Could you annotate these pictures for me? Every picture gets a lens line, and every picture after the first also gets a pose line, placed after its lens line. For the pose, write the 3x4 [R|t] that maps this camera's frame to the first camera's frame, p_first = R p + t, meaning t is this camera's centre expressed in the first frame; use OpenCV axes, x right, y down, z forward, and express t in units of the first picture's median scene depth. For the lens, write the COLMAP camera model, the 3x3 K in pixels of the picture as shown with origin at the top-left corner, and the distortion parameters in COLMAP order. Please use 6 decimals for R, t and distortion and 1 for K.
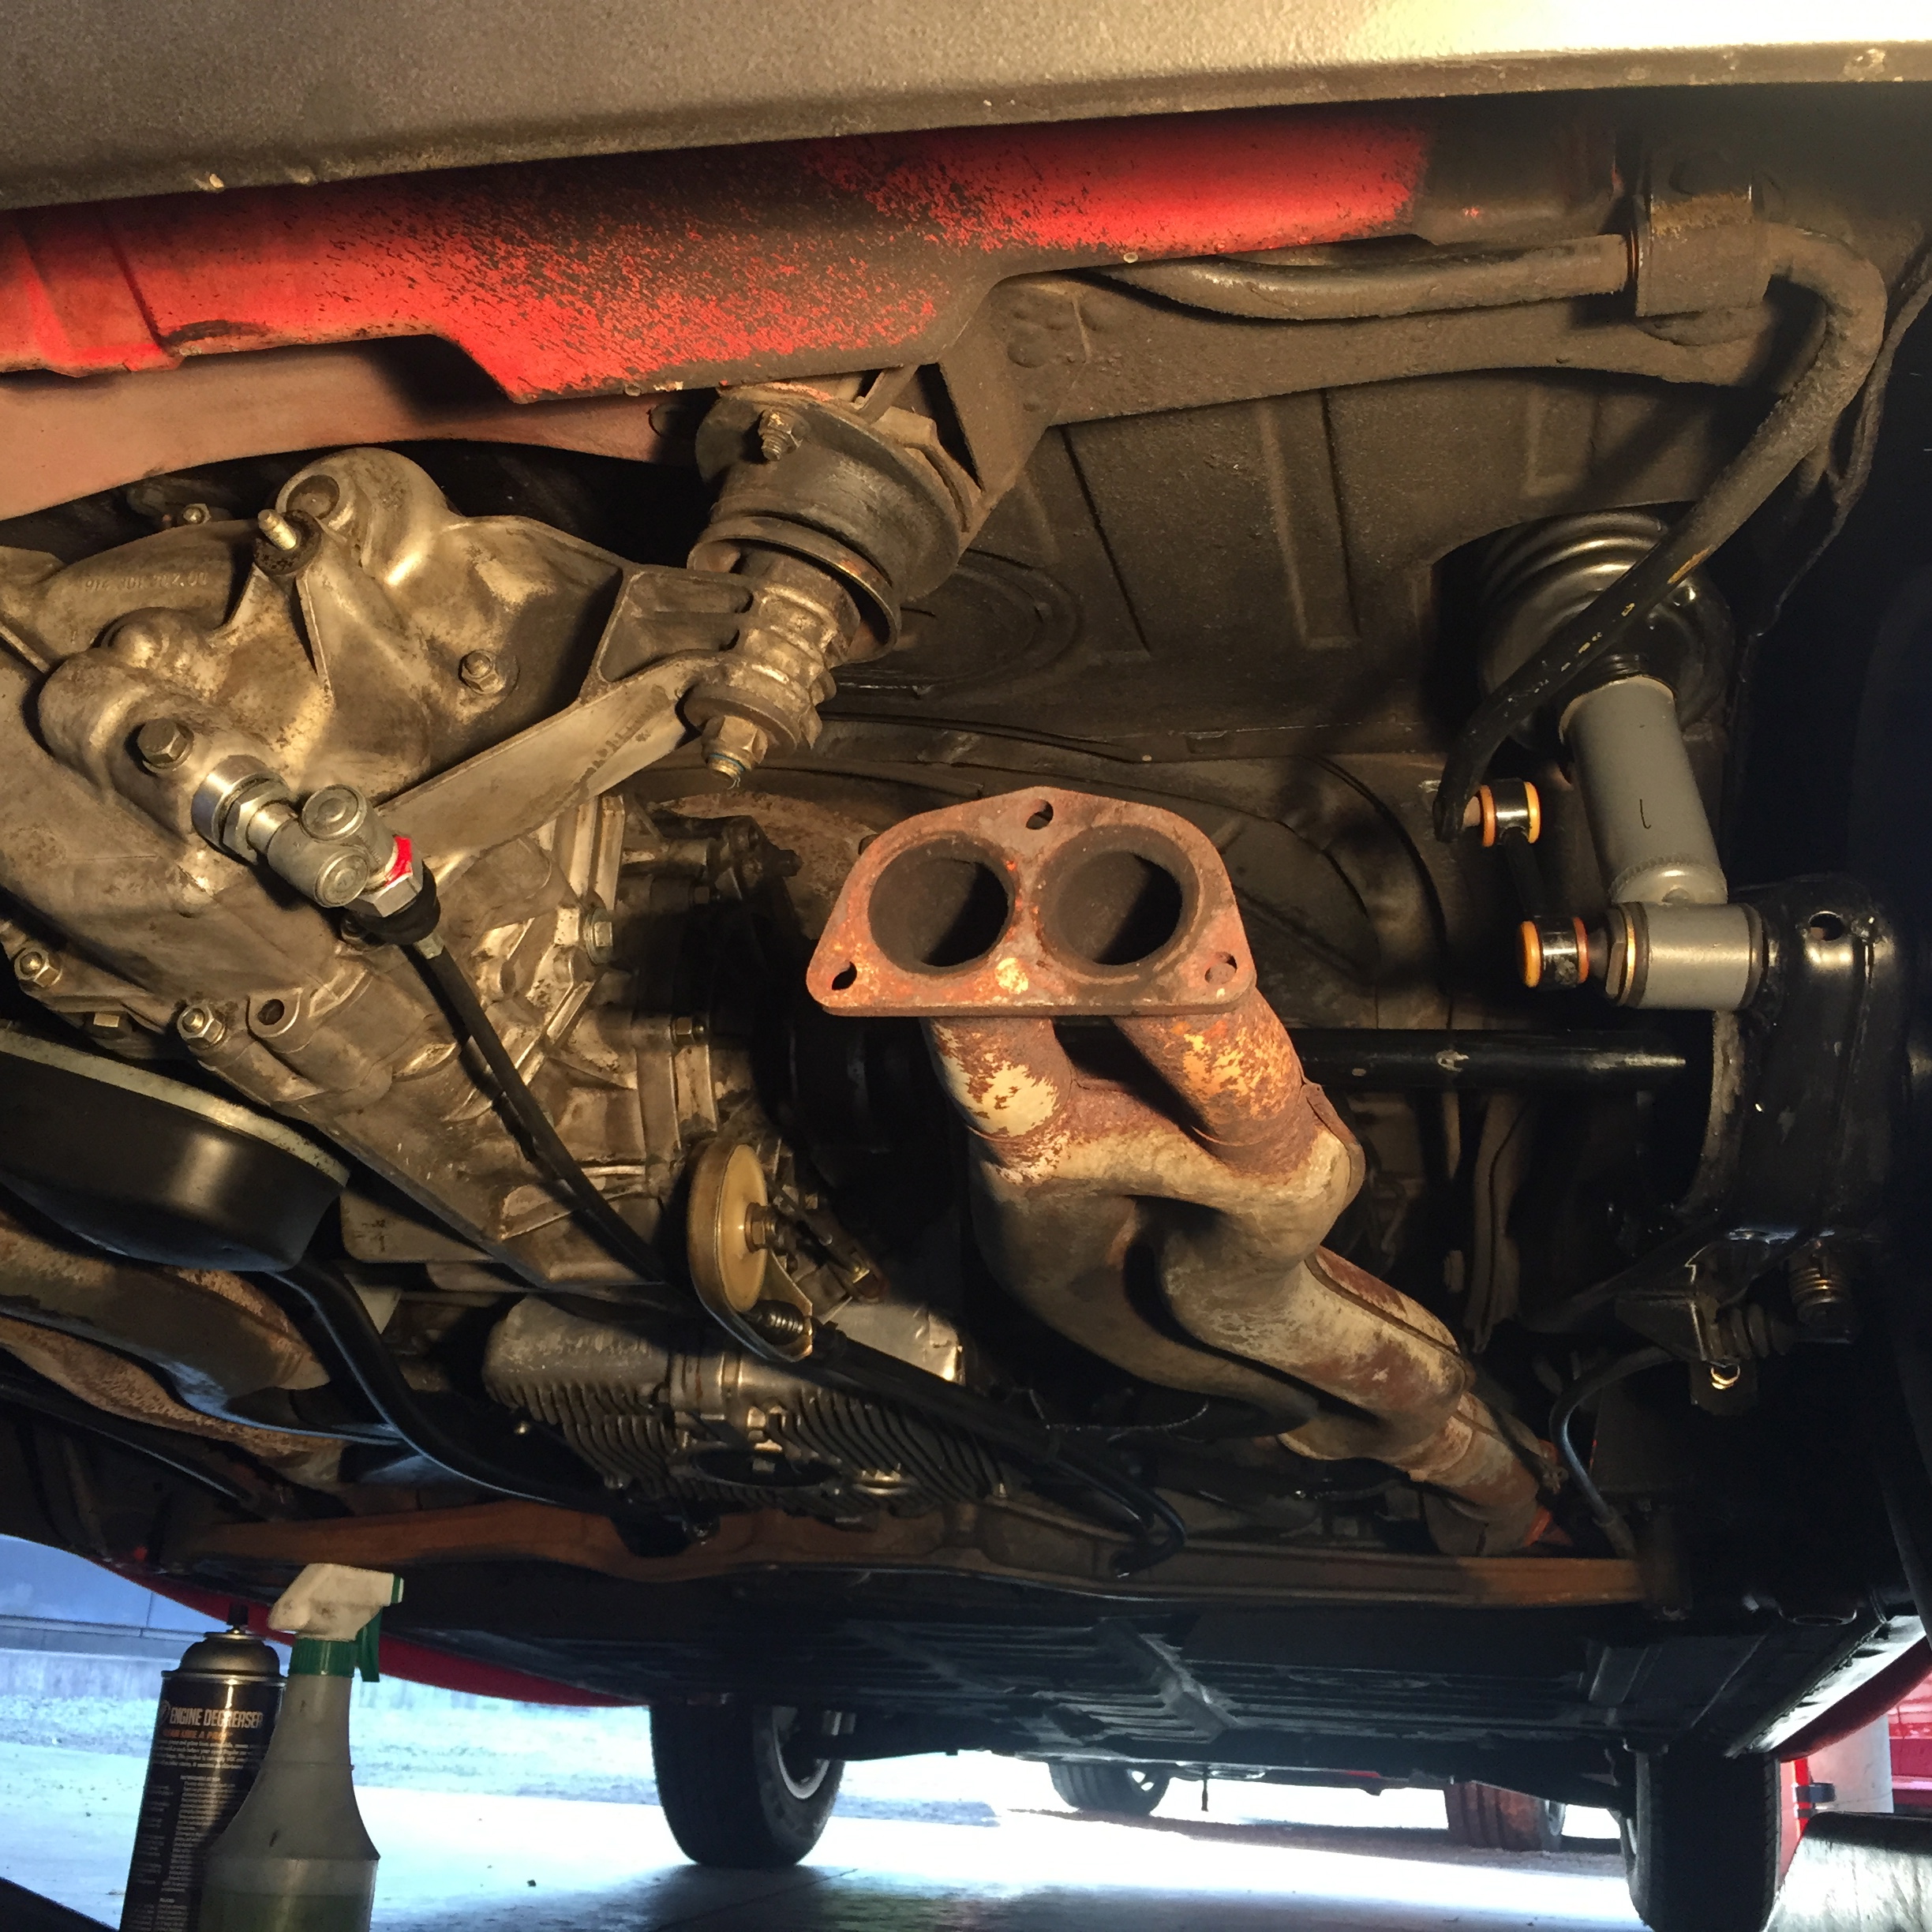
lens RADIAL K [[2203.1, 0, 956.9], [0, 2203.1, 967.3], [0, 0, 1]] dist [0.071871, -0.056718]
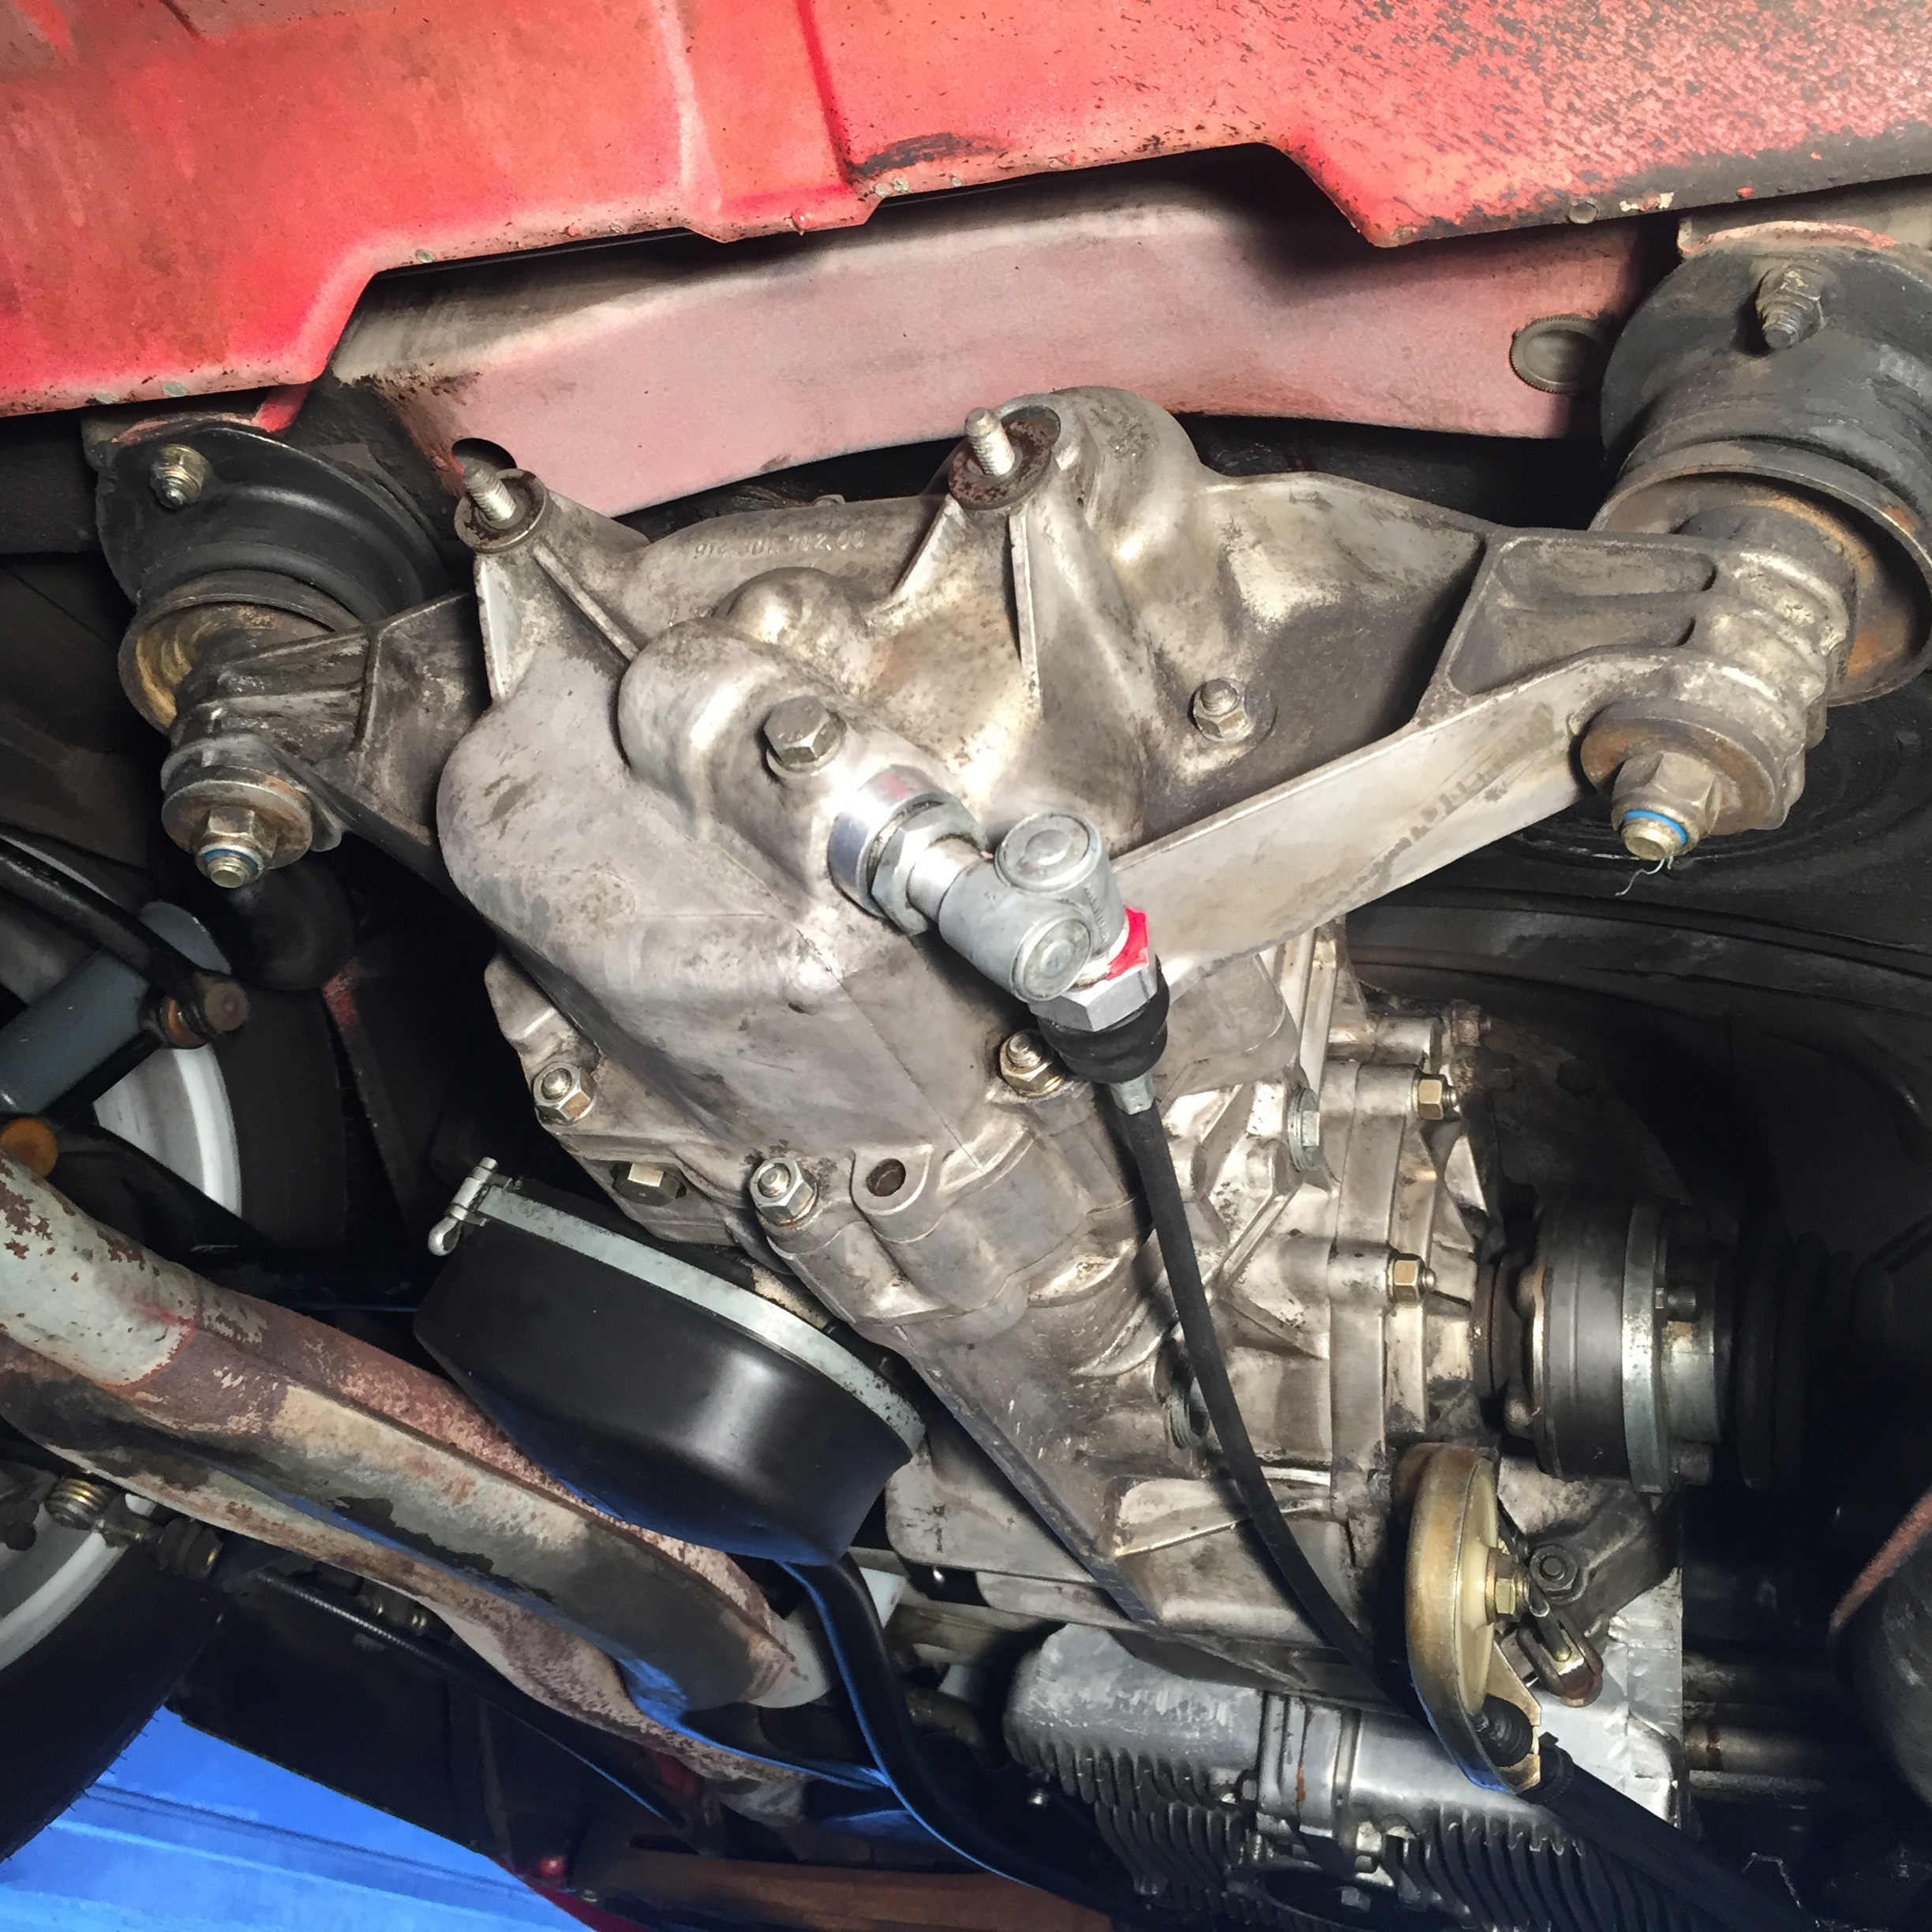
lens RADIAL K [[2203.1, 0, 956.9], [0, 2203.1, 967.3], [0, 0, 1]] dist [0.071871, -0.056718]
pose [[0.979019, 0.066351, -0.192664, -0.163846], [-0.091785, 0.987745, -0.126236, 0.039324], [0.181927, 0.141271, 0.973111, 0.347170]]
